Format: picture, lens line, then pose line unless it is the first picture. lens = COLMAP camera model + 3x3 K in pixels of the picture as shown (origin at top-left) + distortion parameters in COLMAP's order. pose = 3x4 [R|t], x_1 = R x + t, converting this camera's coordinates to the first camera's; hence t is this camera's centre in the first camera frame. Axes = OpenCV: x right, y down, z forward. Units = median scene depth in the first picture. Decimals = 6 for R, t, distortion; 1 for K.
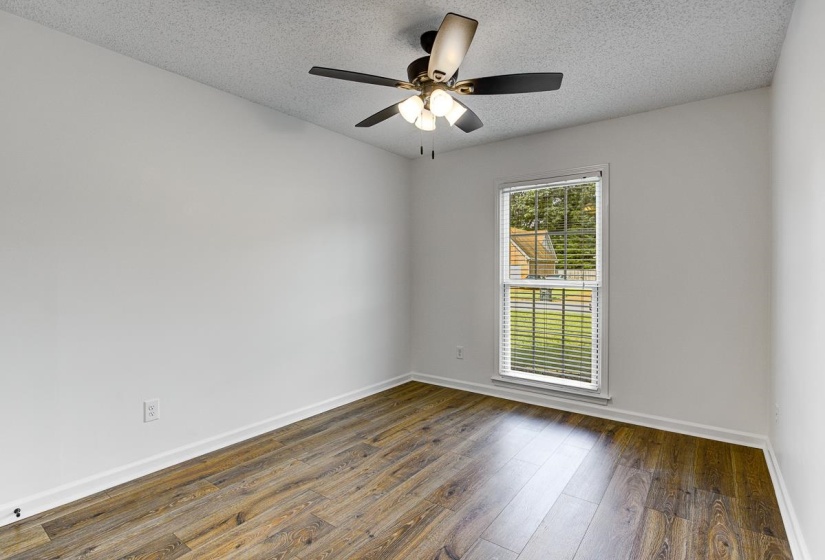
lens RADIAL K [[399.9, 0, 406.2], [0, 399.9, 278.7], [0, 0, 1]] dist [0.000273, -0.000089]
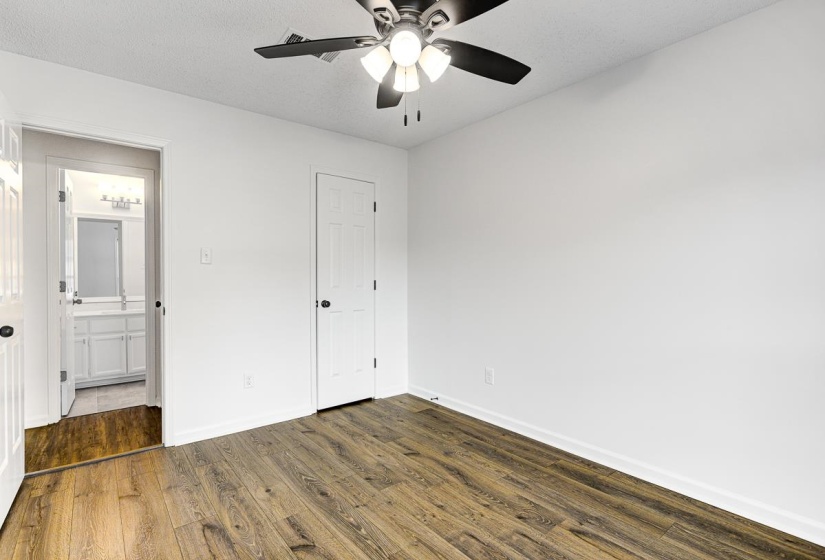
lens RADIAL K [[399.9, 0, 406.2], [0, 399.9, 278.7], [0, 0, 1]] dist [0.000273, -0.000089]
pose [[-0.251292, 0.005983, -0.967893, 0.745620], [-0.009029, 0.999923, 0.008526, -0.005732], [0.967869, 0.010882, -0.251218, 1.090980]]
